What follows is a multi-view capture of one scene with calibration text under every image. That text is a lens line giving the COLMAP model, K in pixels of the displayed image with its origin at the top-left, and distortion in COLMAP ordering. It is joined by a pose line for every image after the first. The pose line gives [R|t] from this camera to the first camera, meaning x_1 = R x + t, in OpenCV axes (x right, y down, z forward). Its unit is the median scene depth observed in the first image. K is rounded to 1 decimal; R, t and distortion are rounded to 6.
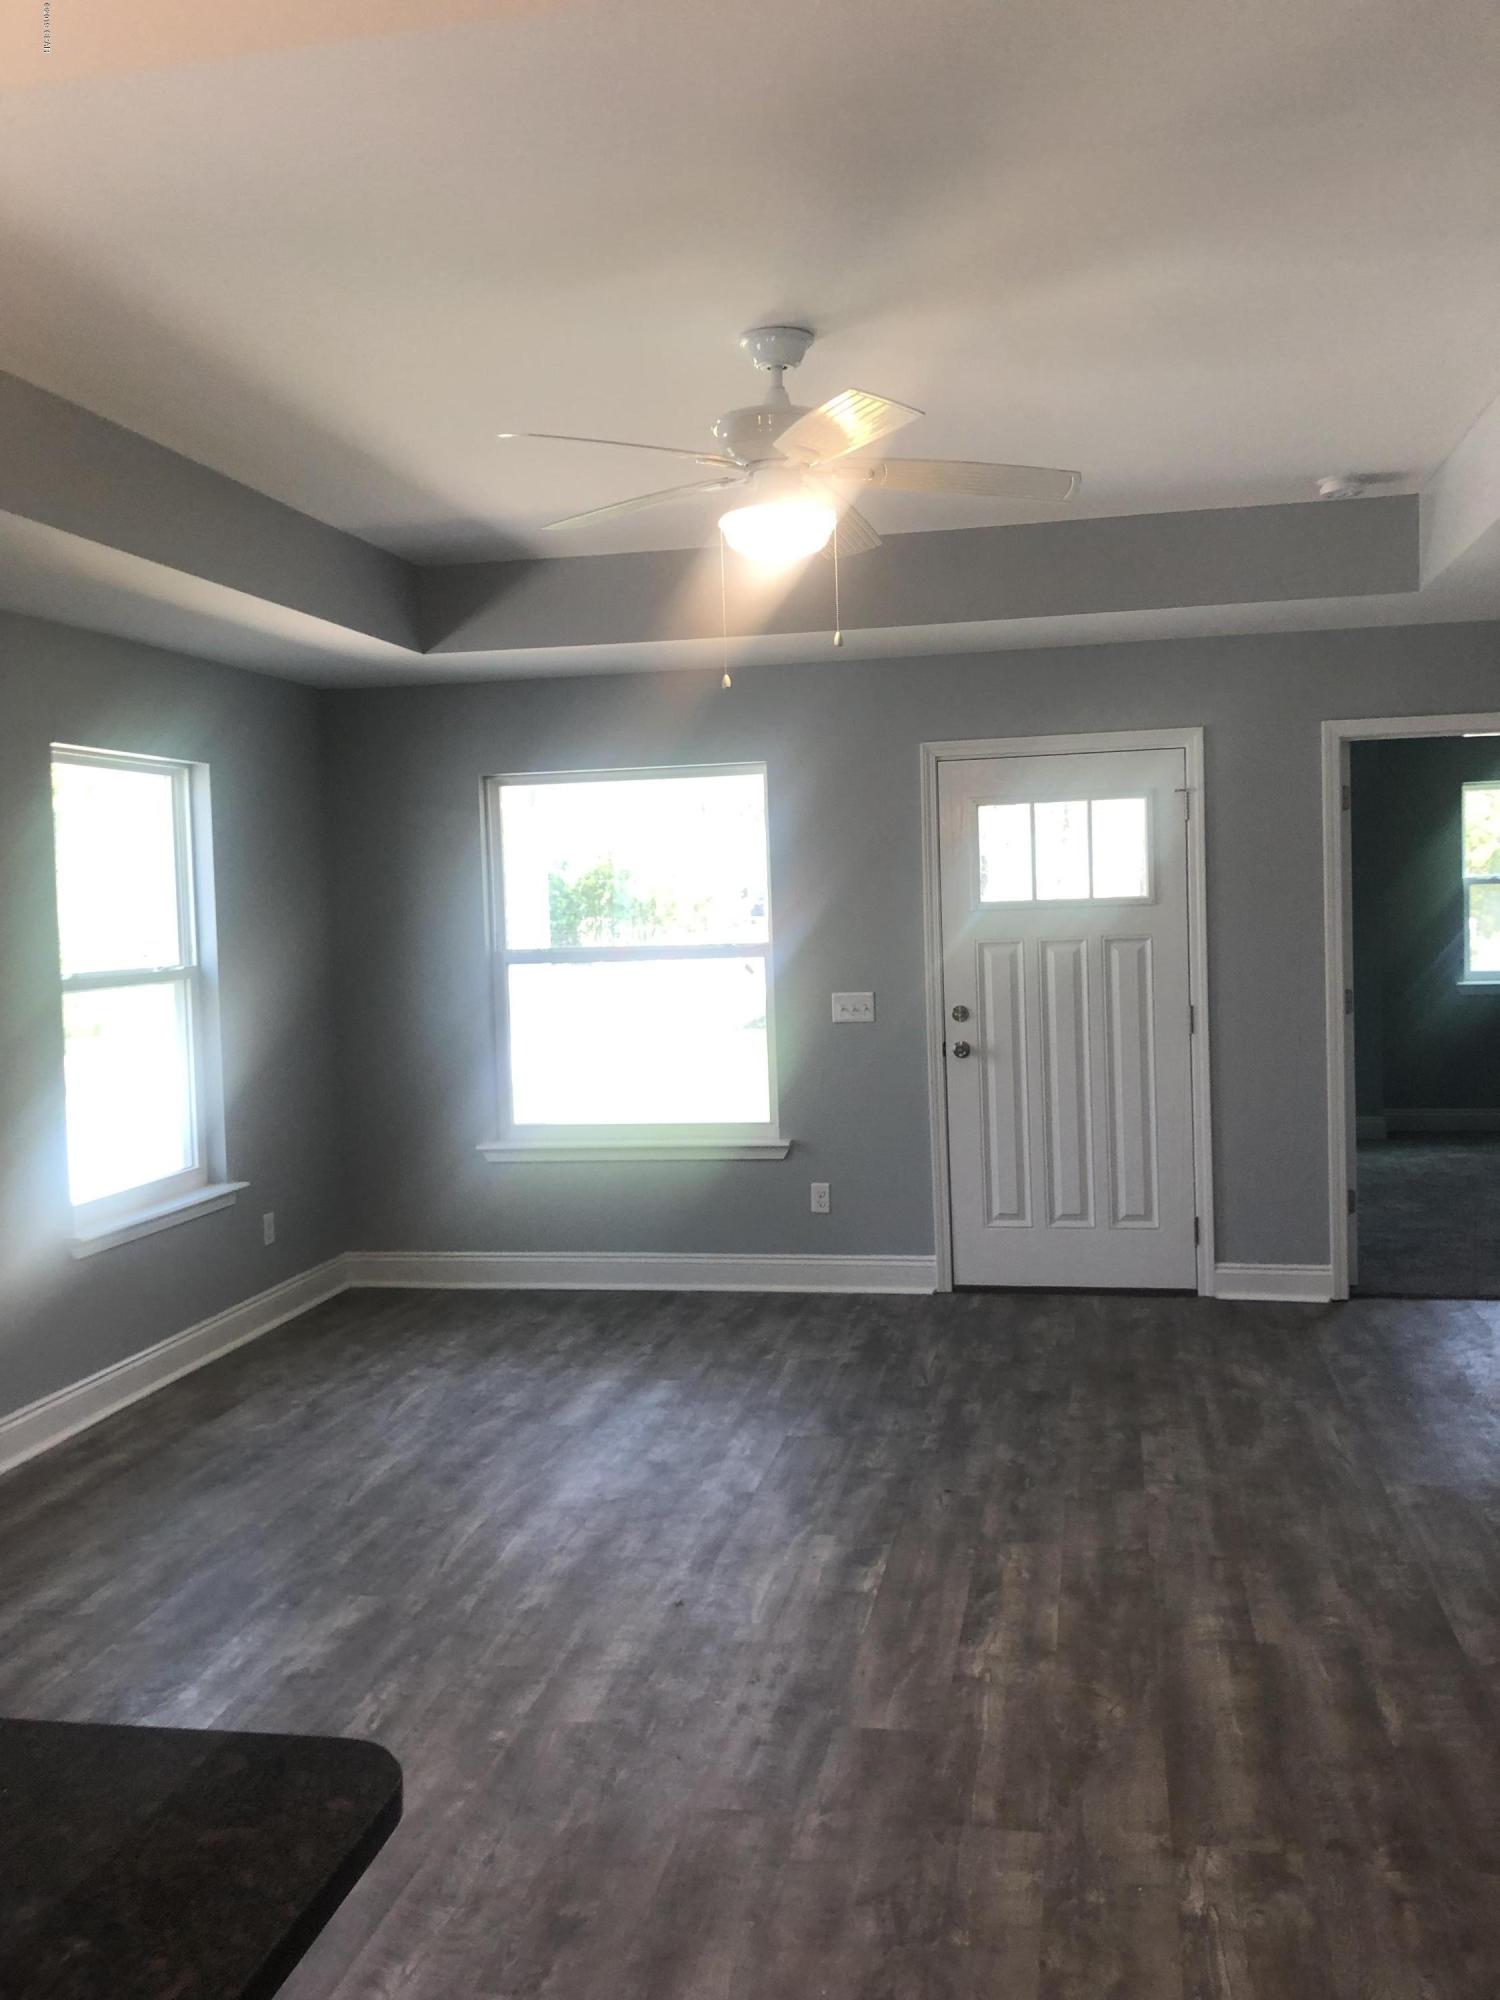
lens RADIAL K [[1658.8, 0, 758.5], [0, 1658.8, 947.6], [0, 0, 1]] dist [0.019768, 0.016205]
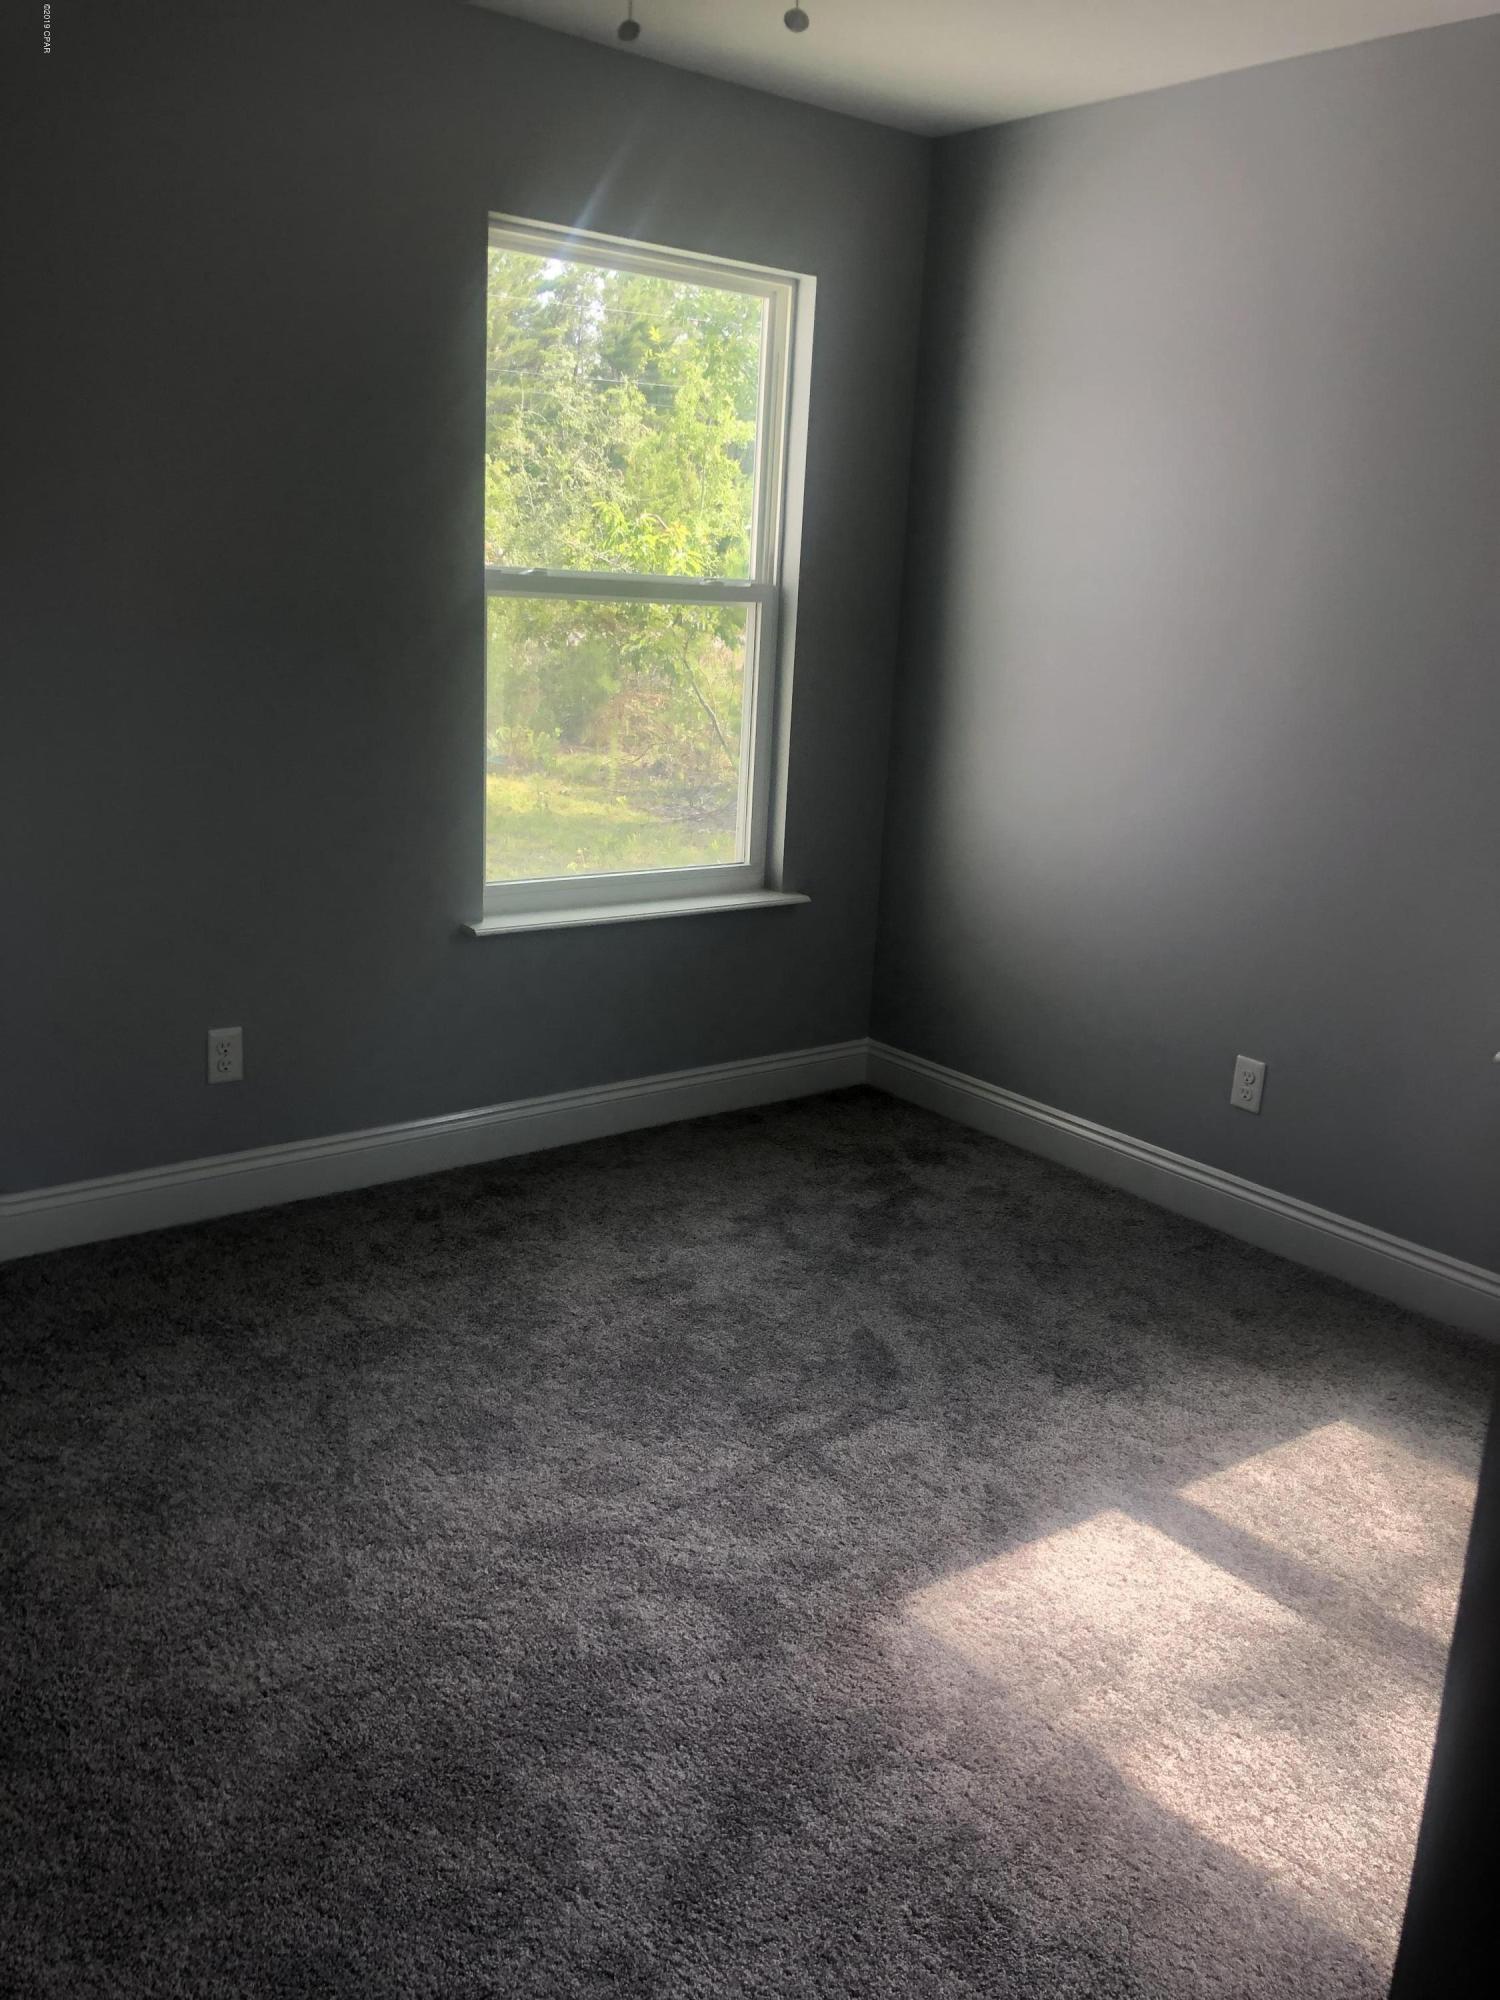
lens RADIAL K [[1658.8, 0, 758.5], [0, 1658.8, 947.6], [0, 0, 1]] dist [0.019768, 0.016205]
pose [[0.762600, 0.228858, -0.605033, 0.162483], [-0.105908, 0.966876, 0.232238, -0.003628], [0.638141, -0.113027, 0.761578, 0.606851]]
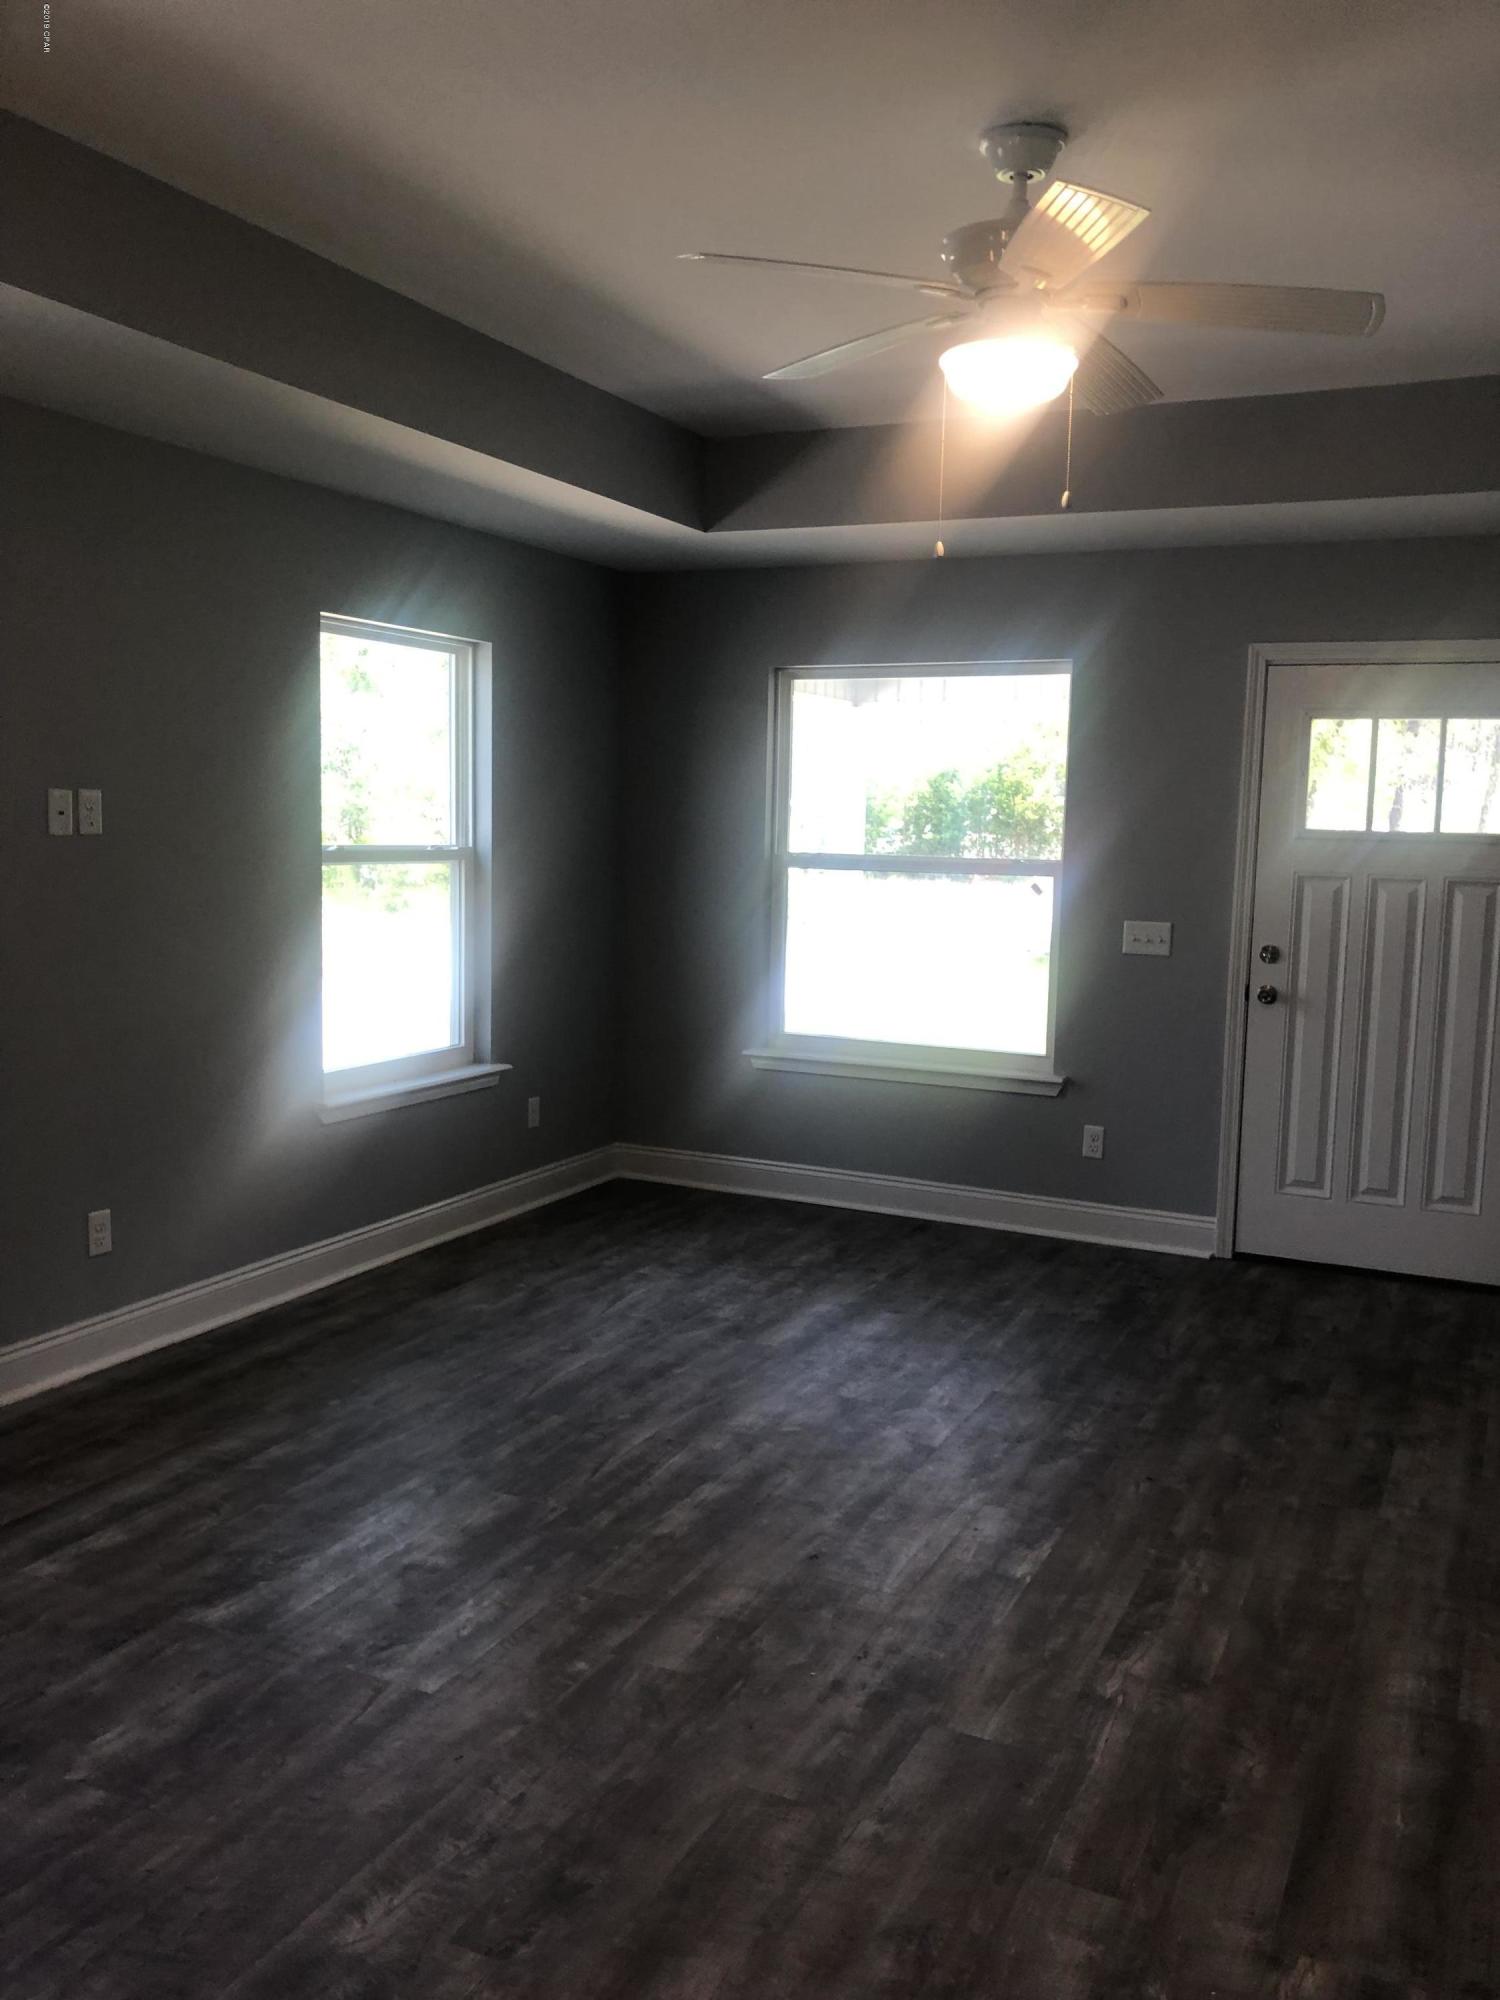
lens RADIAL K [[1649.5, 0, 759.9], [0, 1649.5, 994.0], [0, 0, 1]] dist [0.035213, -0.012739]
pose [[0.968928, 0.084196, -0.232570, 0.095487], [-0.065439, 0.994036, 0.087236, 0.001474], [0.238528, -0.069306, 0.968659, 0.097502]]
